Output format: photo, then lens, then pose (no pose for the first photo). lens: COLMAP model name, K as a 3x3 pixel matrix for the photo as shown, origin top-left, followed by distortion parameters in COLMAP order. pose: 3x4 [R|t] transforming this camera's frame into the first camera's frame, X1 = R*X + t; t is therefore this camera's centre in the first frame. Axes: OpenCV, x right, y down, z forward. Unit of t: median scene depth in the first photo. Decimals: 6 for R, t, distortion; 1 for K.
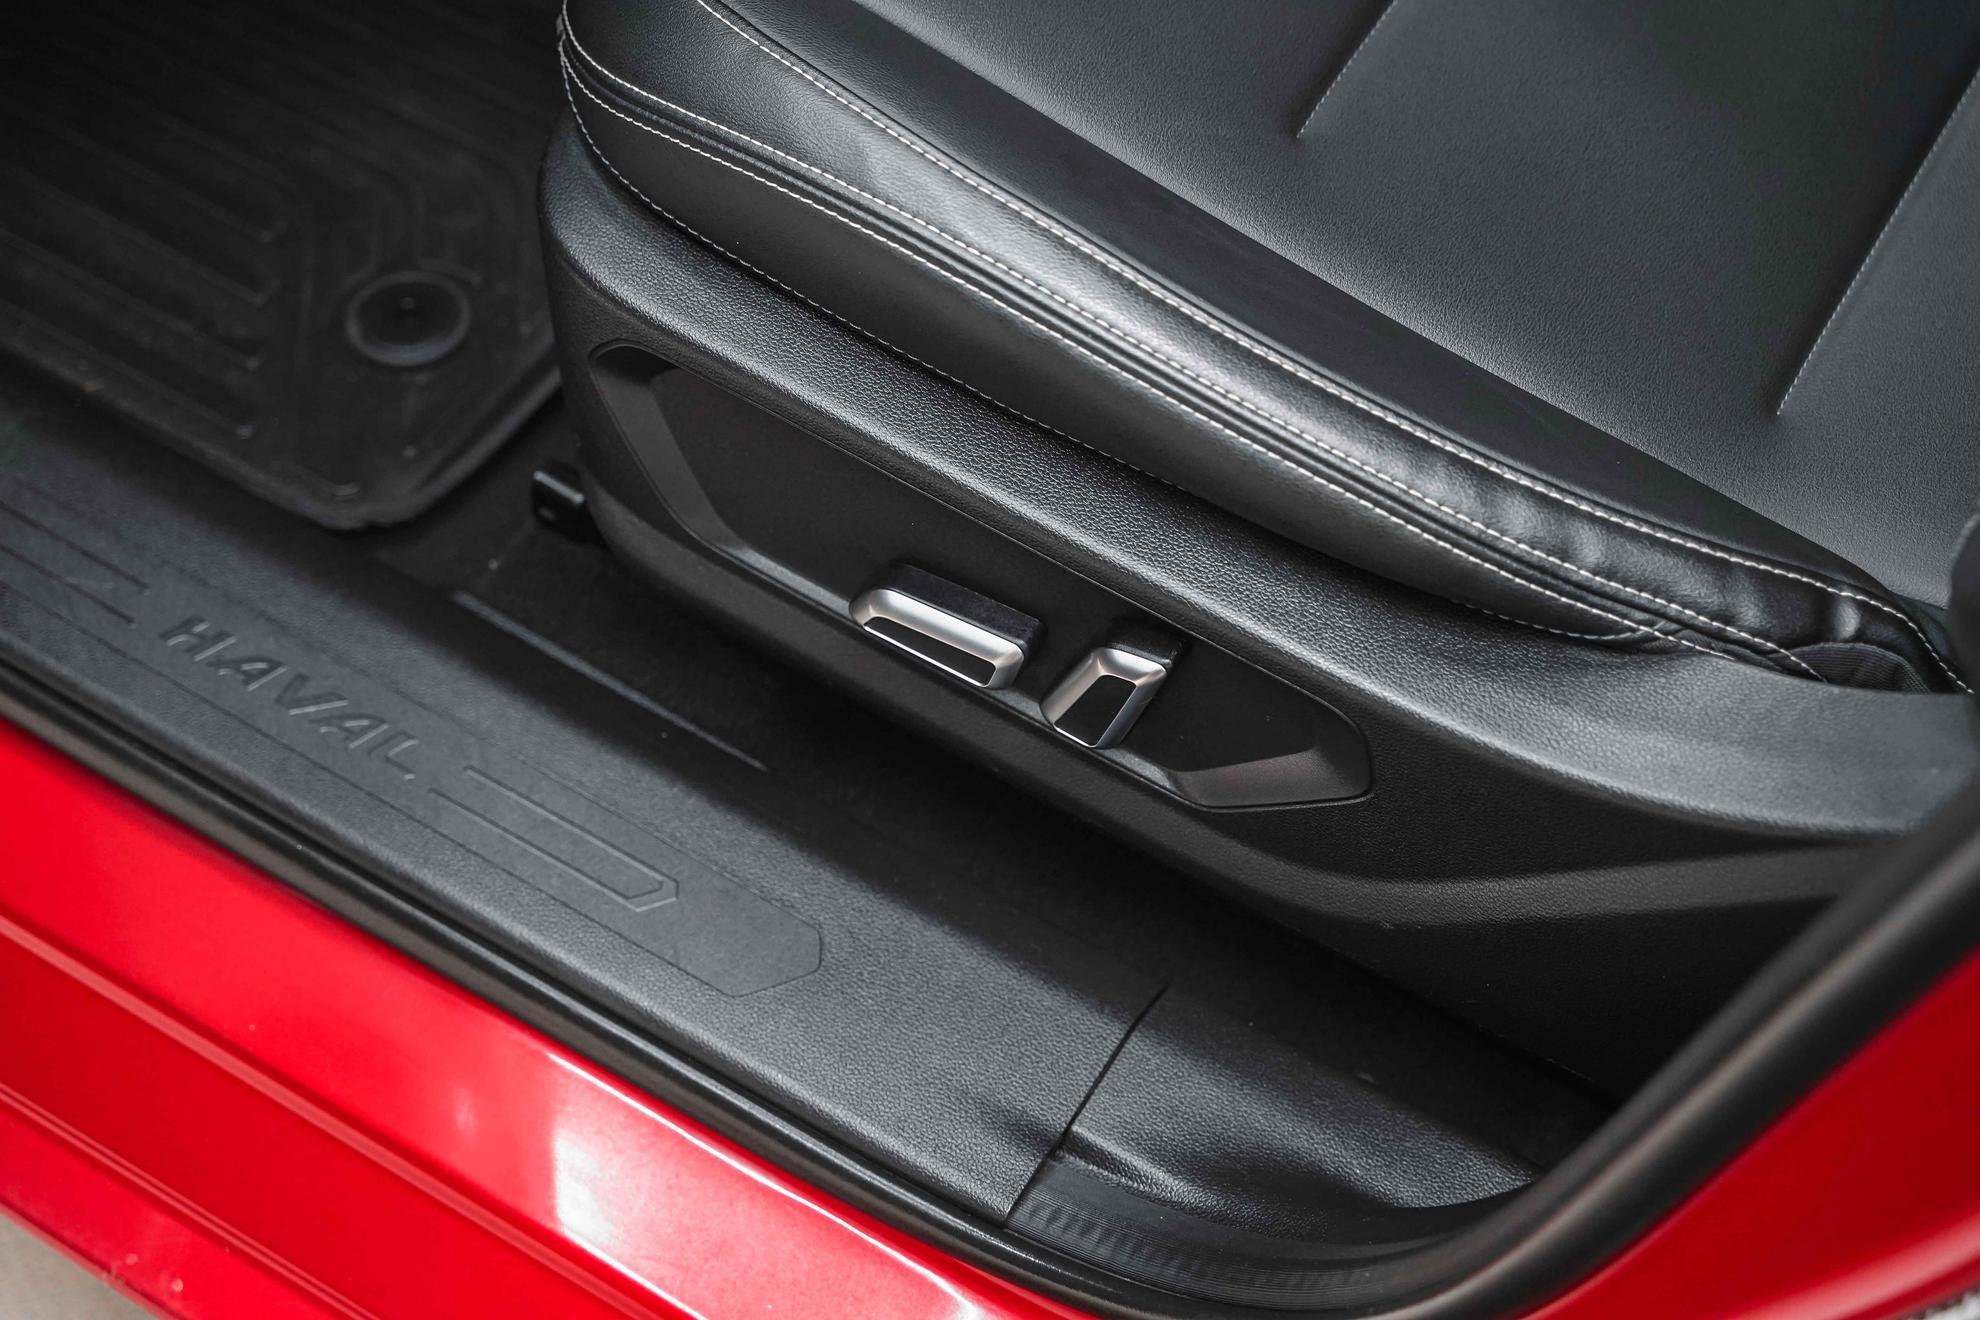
lens RADIAL K [[3173.3, 0, 990.0], [0, 3173.3, 660.0], [0, 0, 1]] dist [0.020793, -0.023900]
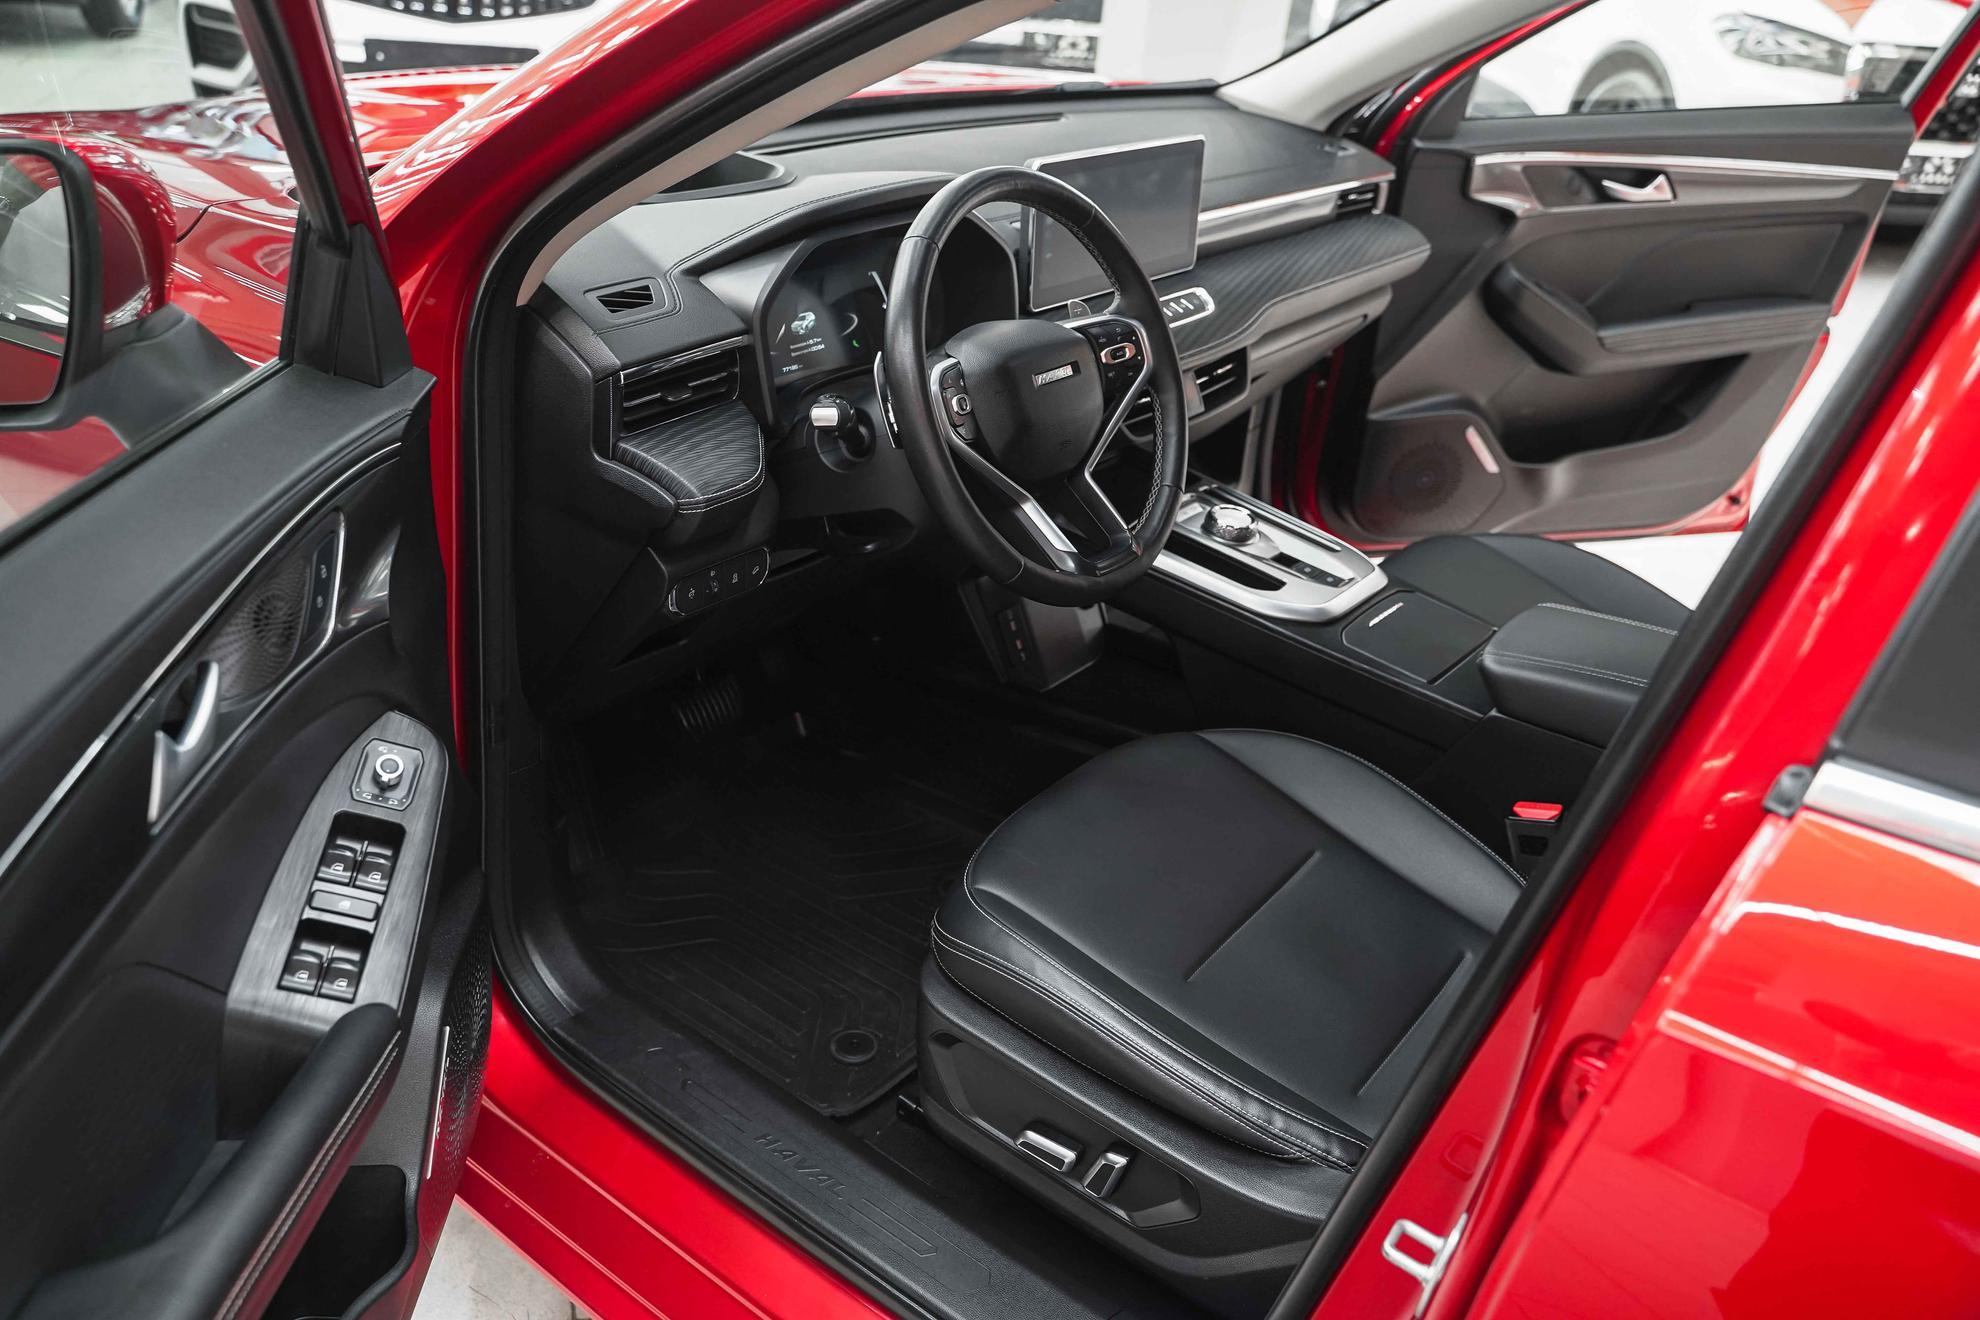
lens RADIAL K [[1667.5, 0, 985.0], [0, 1667.5, 634.5], [0, 0, 1]] dist [-0.006430, -0.006152]
pose [[0.993599, 0.070267, -0.088446, 0.027483], [-0.102488, 0.890013, -0.444267, 0.233951], [0.047501, 0.450488, 0.891518, -0.462927]]
